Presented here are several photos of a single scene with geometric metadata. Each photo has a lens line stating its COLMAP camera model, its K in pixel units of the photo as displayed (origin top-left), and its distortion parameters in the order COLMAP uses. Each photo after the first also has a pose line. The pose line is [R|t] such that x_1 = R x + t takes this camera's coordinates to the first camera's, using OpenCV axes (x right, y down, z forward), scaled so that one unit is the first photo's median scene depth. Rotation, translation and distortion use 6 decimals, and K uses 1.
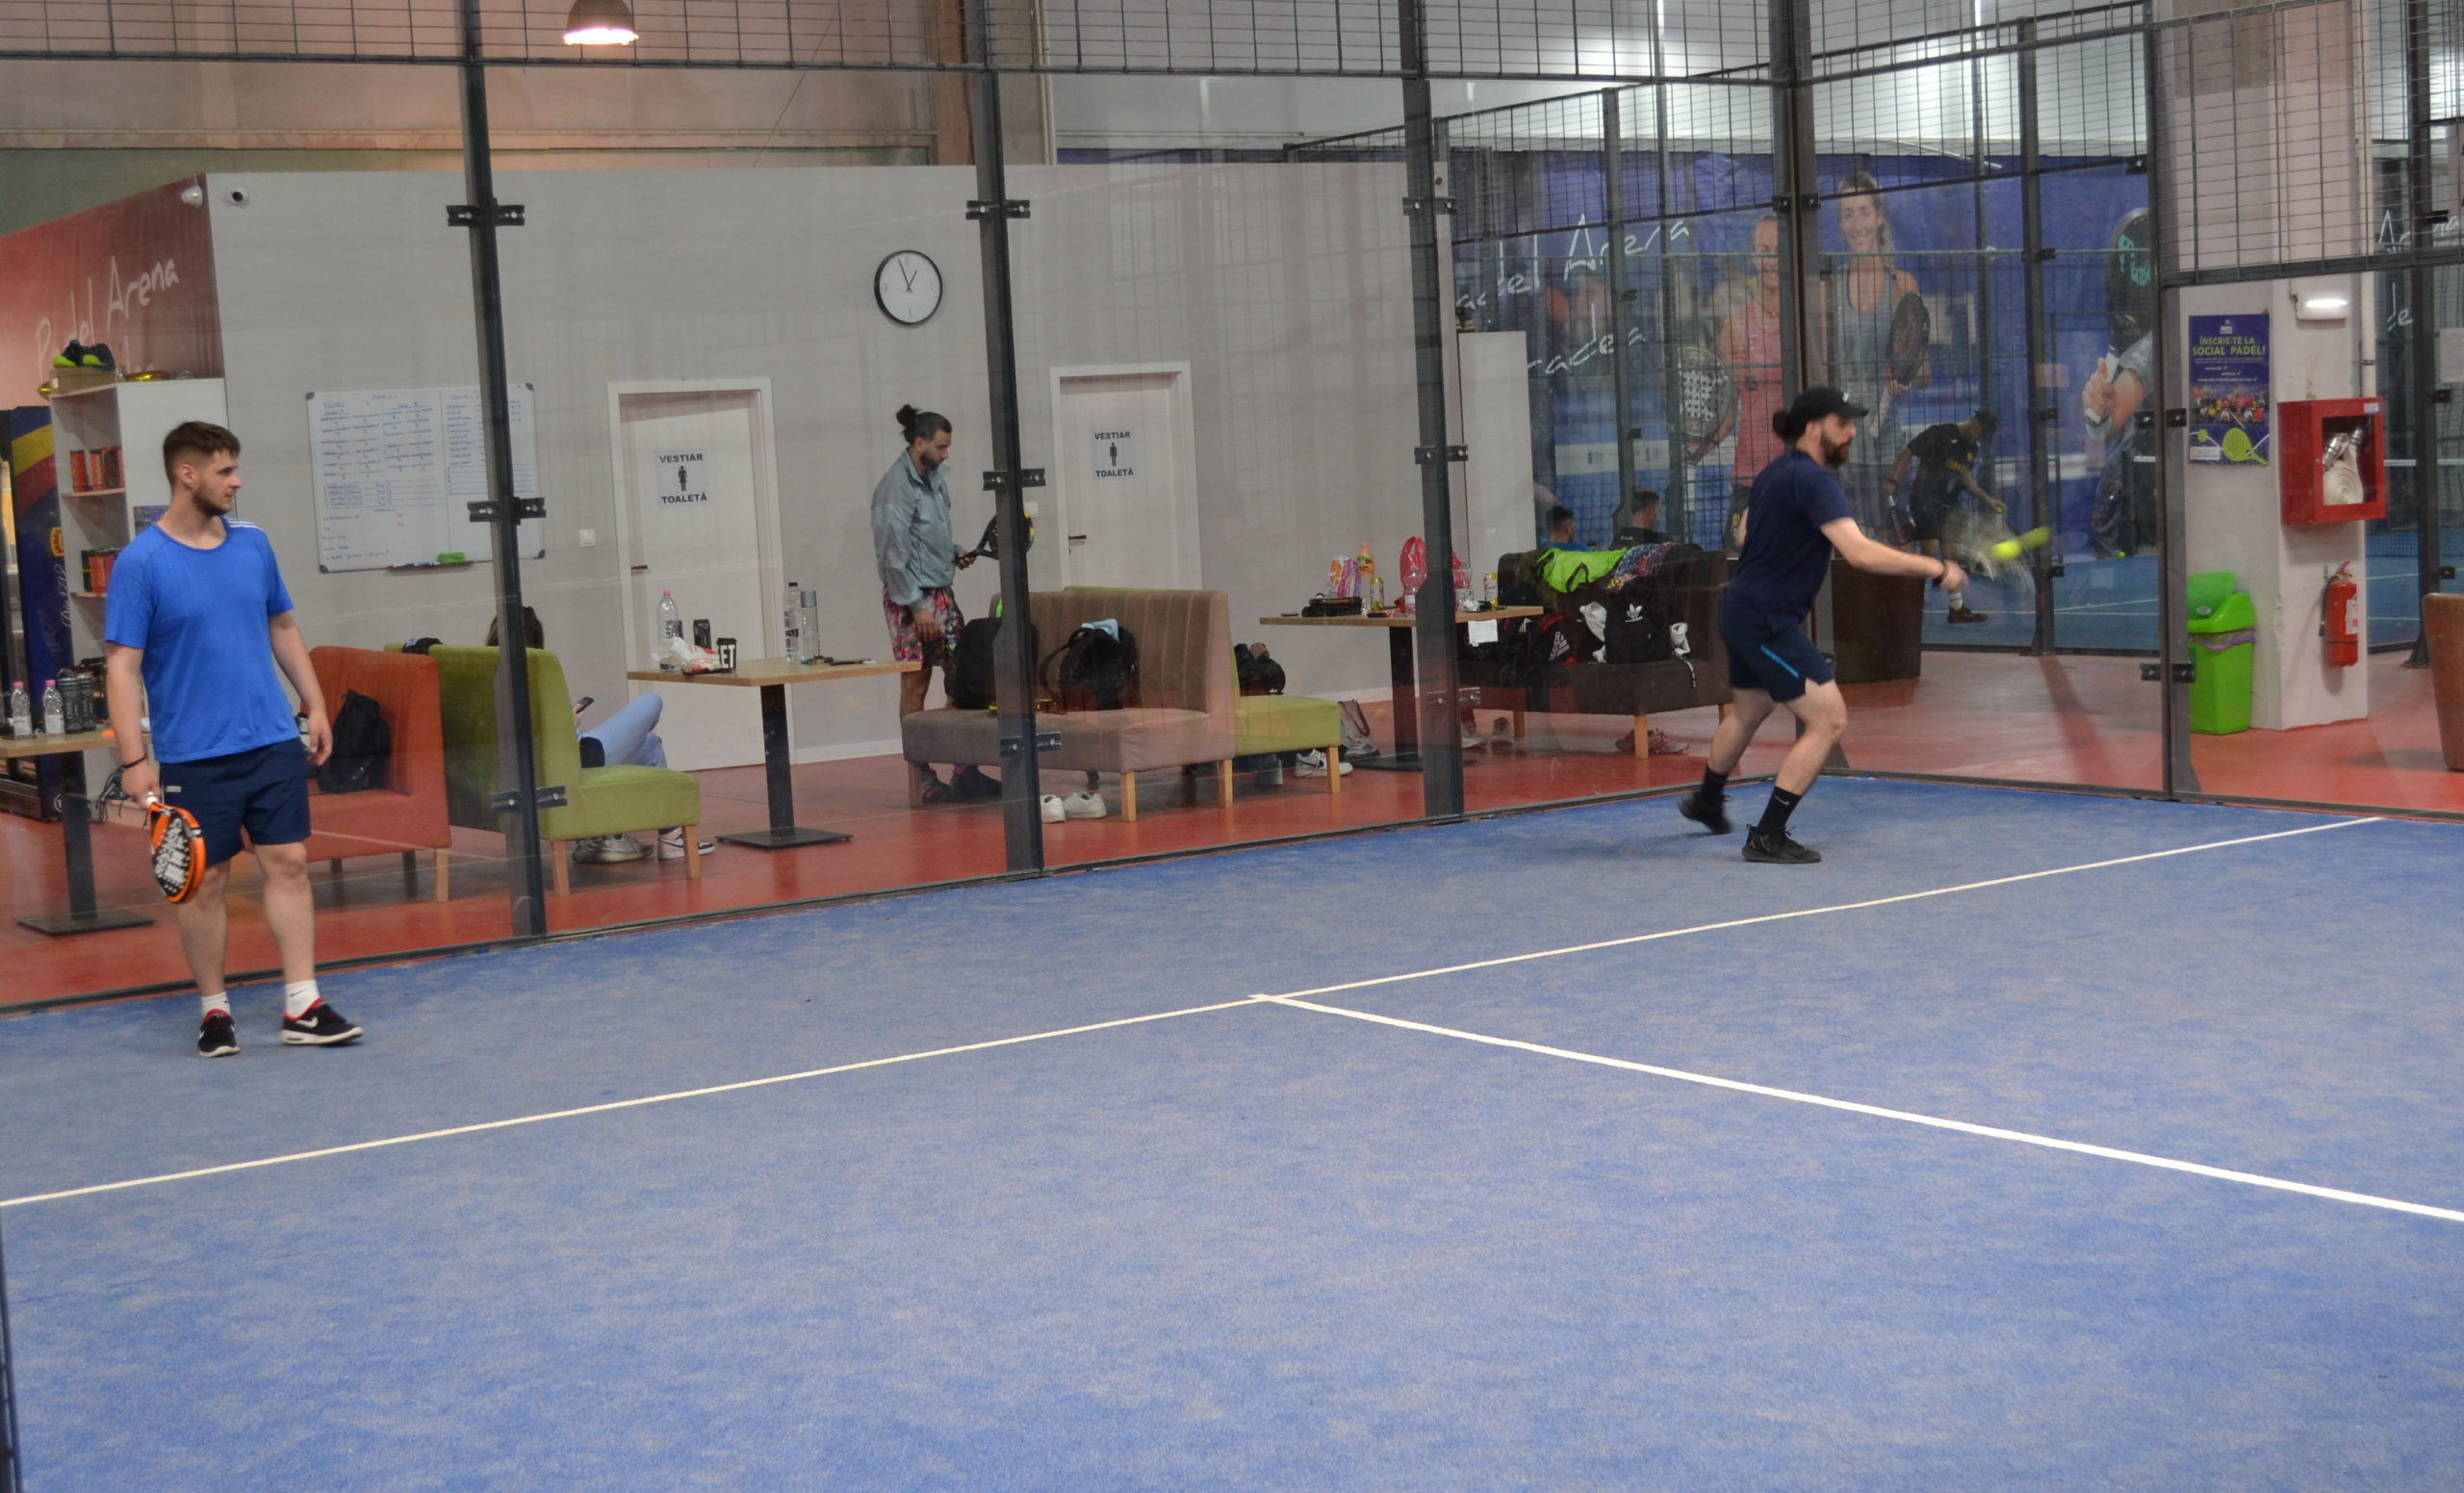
lens RADIAL K [[3363.2, 0, 1307.0], [0, 3363.2, 764.3], [0, 0, 1]] dist [-0.051927, 0.000000]
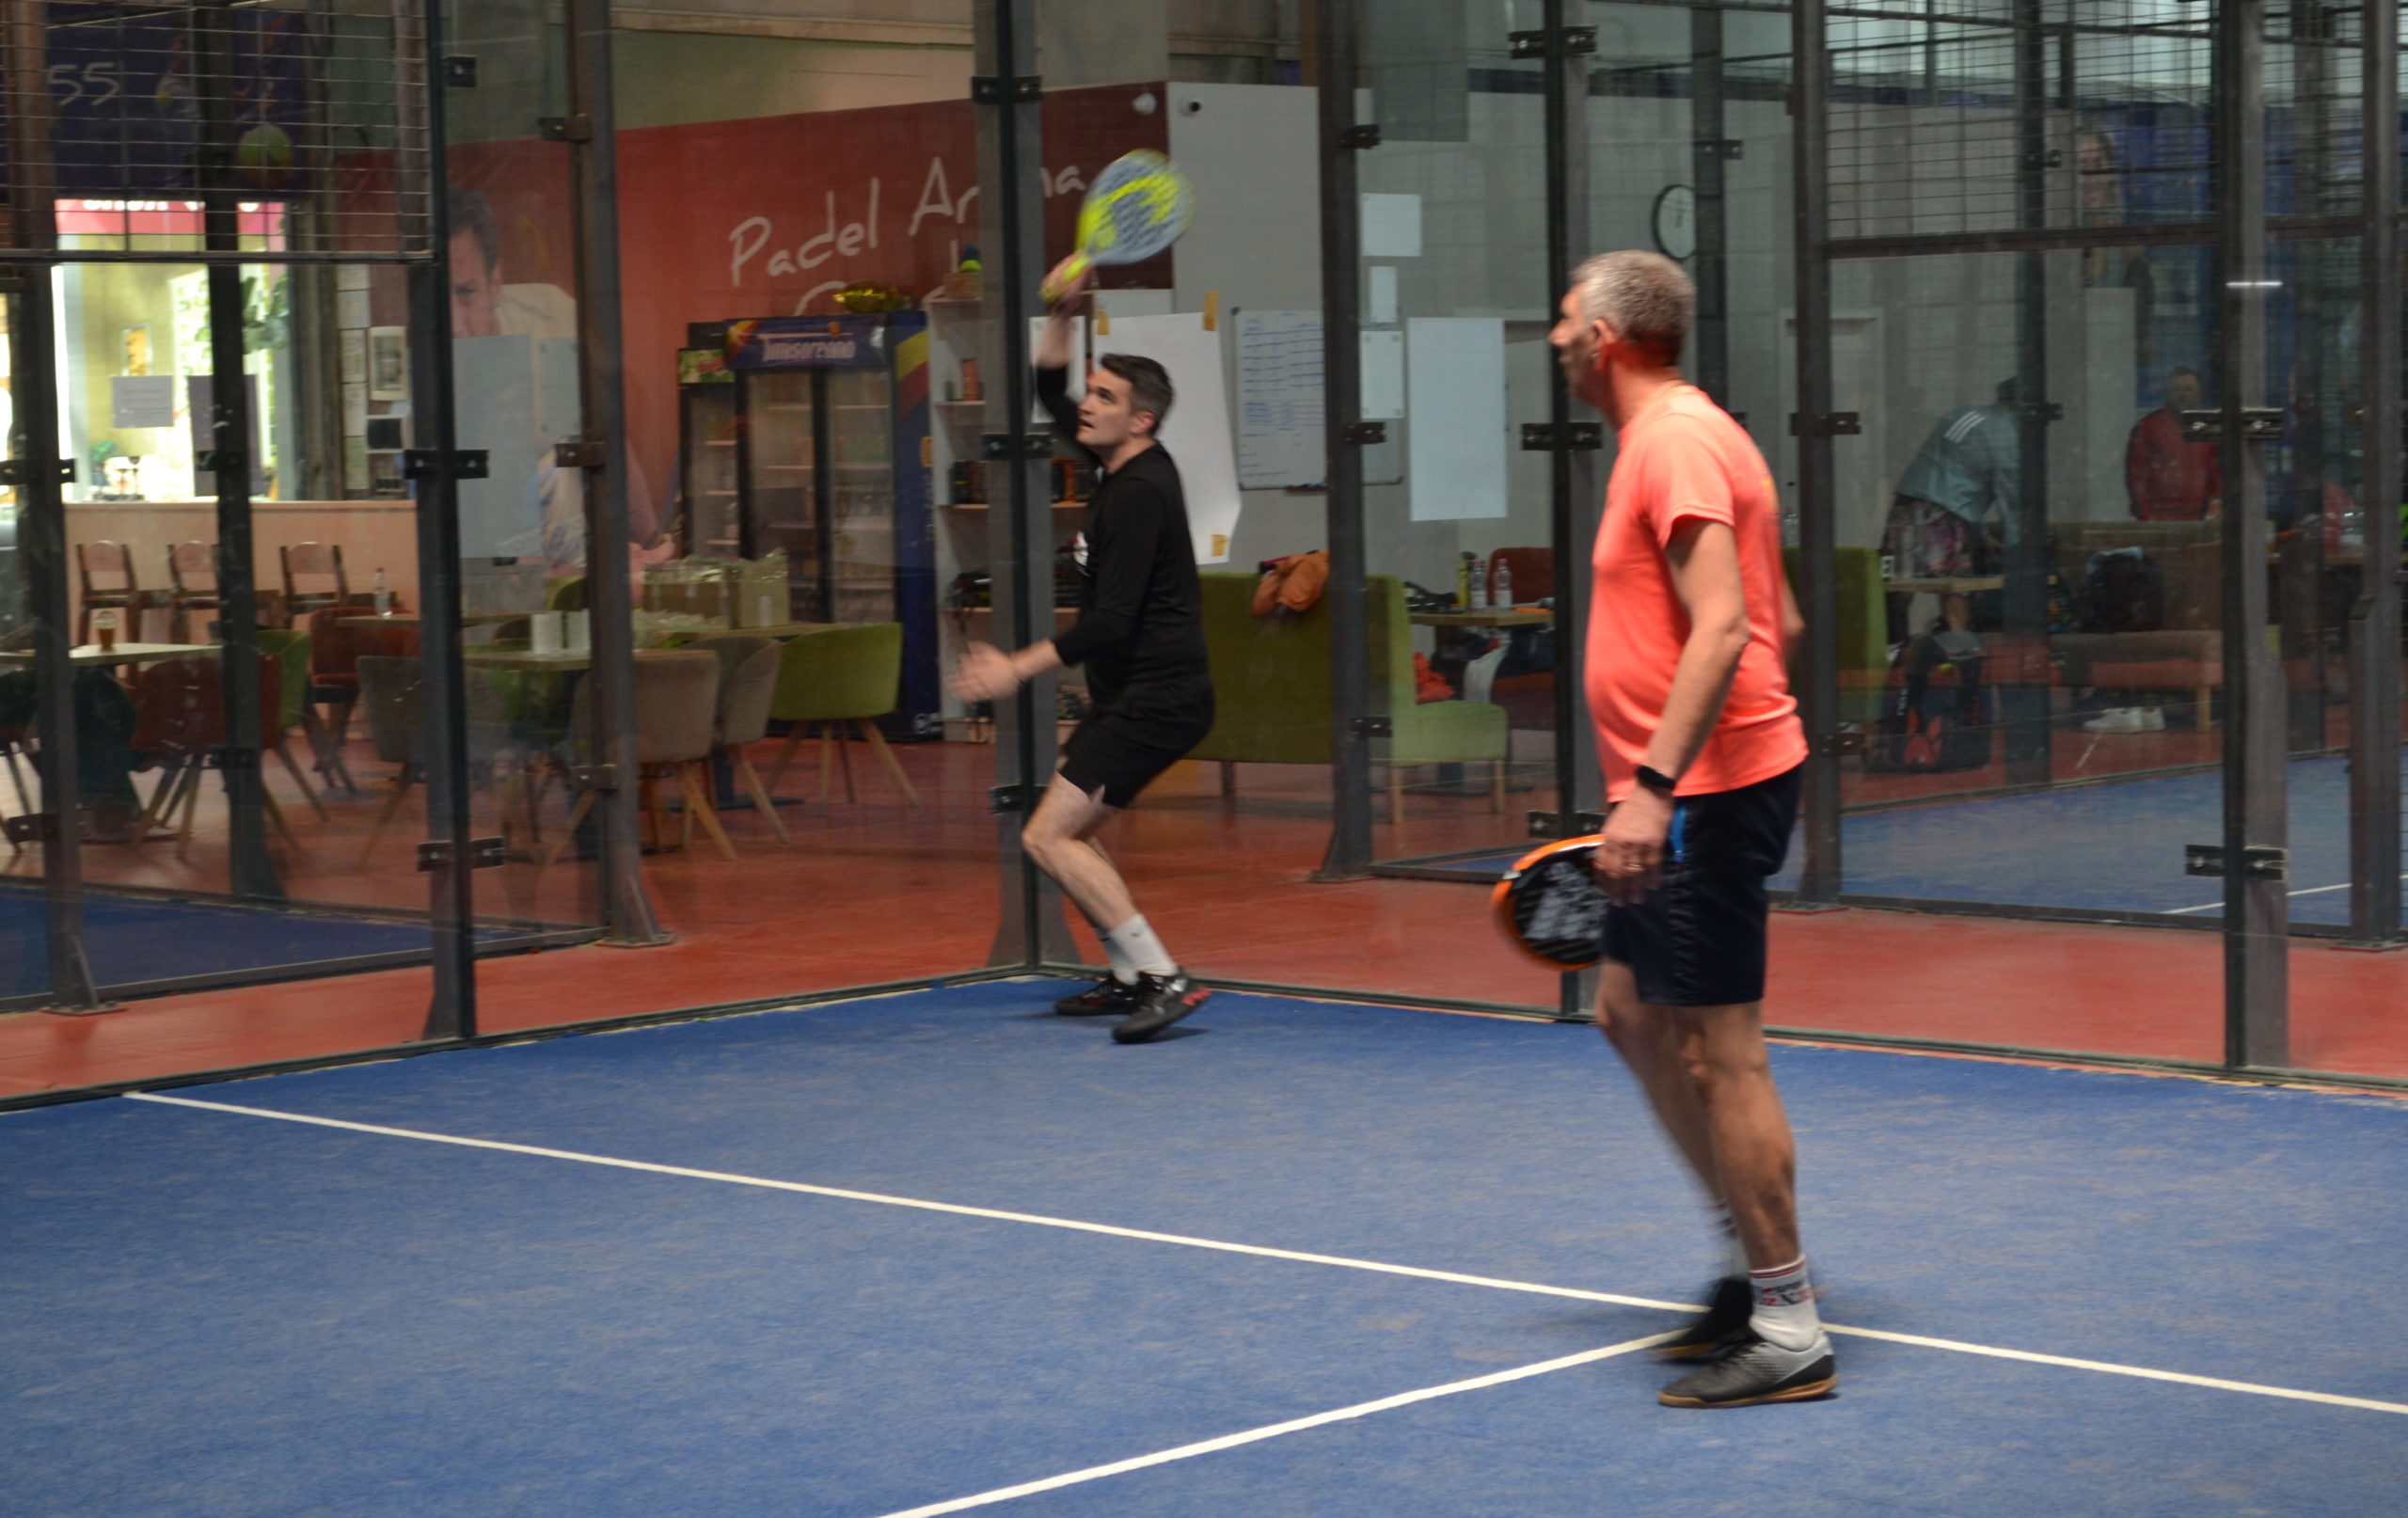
lens RADIAL K [[4993.7, 0, 1194.3], [0, 4993.7, 757.5], [0, 0, 1]] dist [0.038627, 0.000000]
pose [[0.977920, 0.013039, 0.208575, -0.440735], [-0.005688, 0.999343, -0.035807, 0.053423], [-0.208904, 0.033830, 0.977351, -0.311353]]
